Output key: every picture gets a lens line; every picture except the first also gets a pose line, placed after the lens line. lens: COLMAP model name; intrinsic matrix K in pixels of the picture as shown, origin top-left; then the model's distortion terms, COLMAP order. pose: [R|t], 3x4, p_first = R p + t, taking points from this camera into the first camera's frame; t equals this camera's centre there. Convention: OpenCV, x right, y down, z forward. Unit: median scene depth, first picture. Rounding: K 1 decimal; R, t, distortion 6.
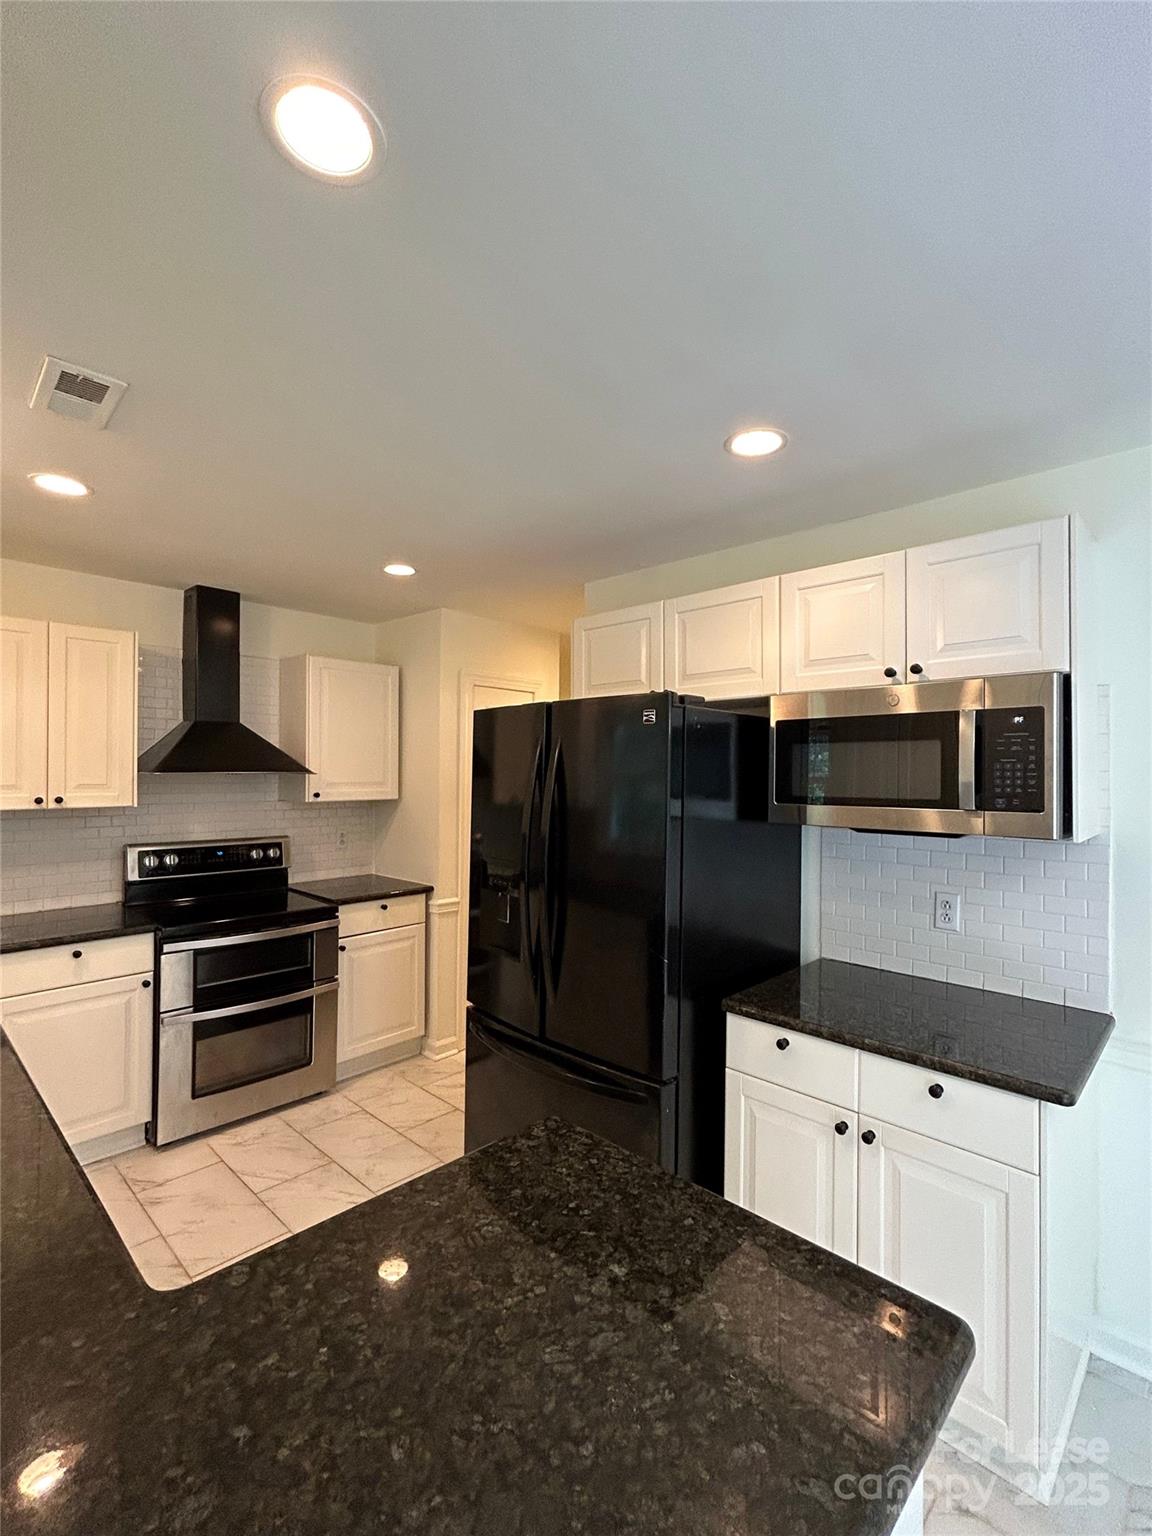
lens RADIAL K [[686.7, 0, 569.9], [0, 686.7, 767.1], [0, 0, 1]] dist [-0.011427, 0.000305]
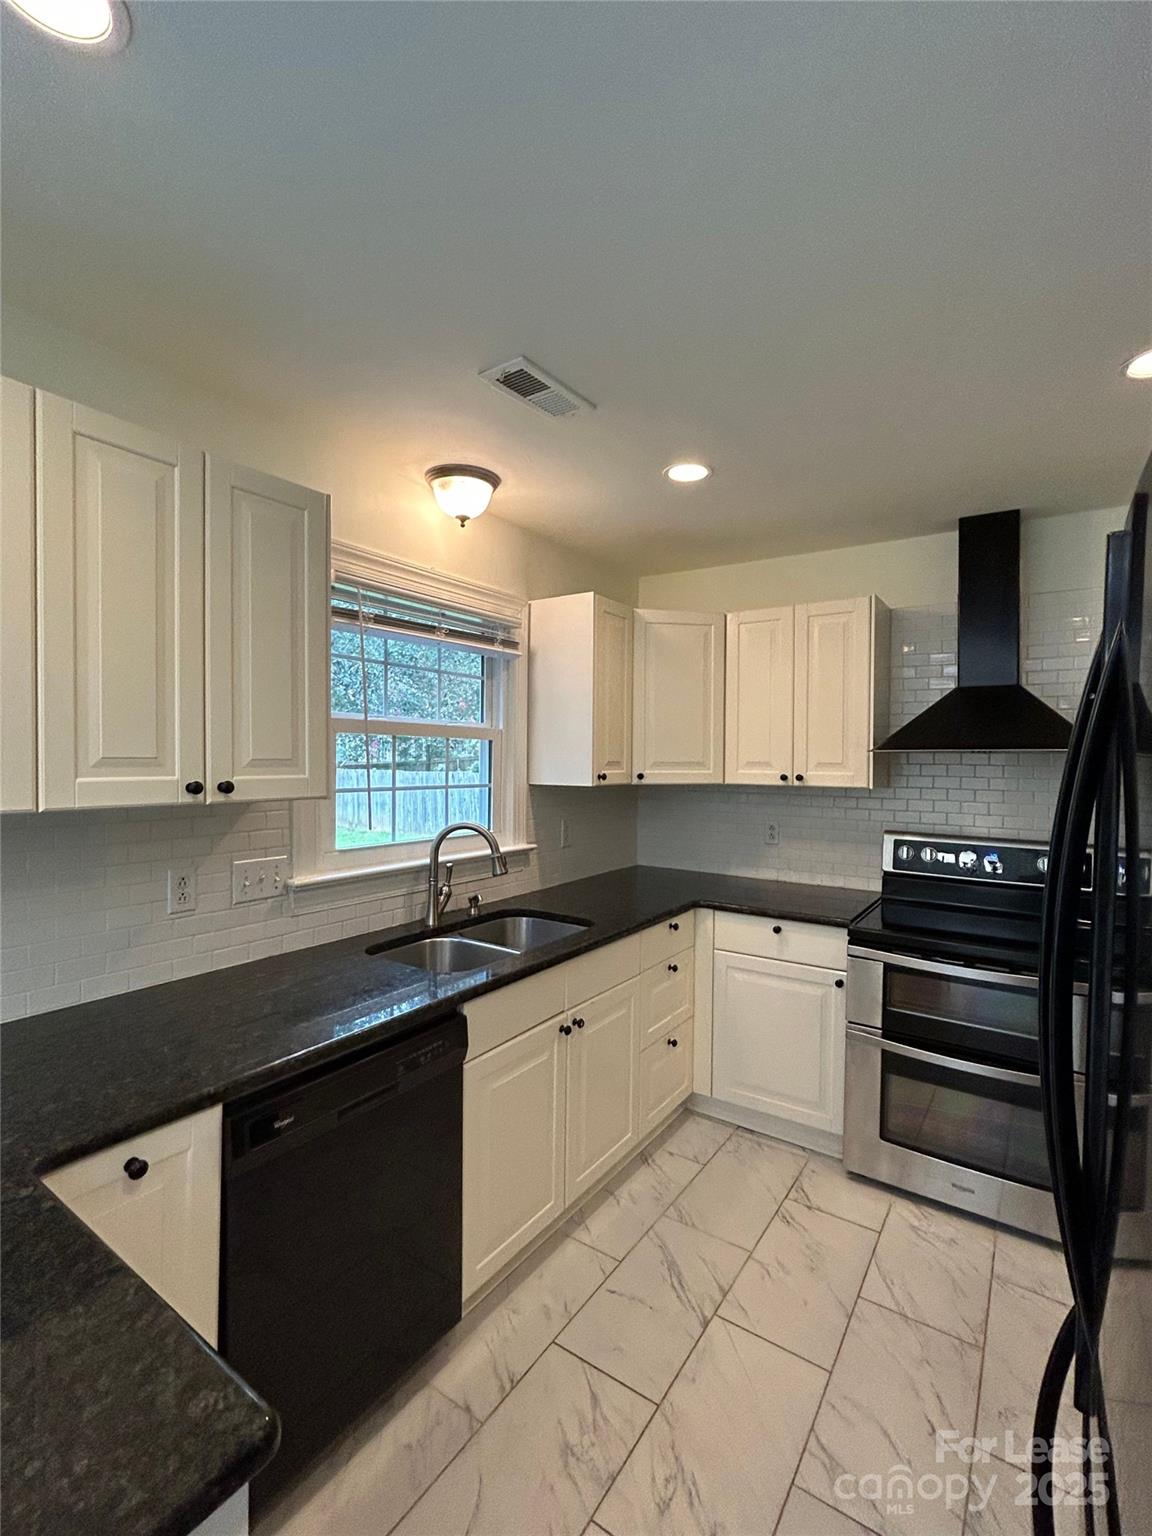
lens RADIAL K [[686.7, 0, 569.9], [0, 686.7, 767.1], [0, 0, 1]] dist [-0.011427, 0.000305]
pose [[0.175263, 0.013151, -0.984434, 0.198969], [-0.001188, 0.999913, 0.013147, 0.019036], [0.984521, -0.001134, 0.175263, 0.477313]]
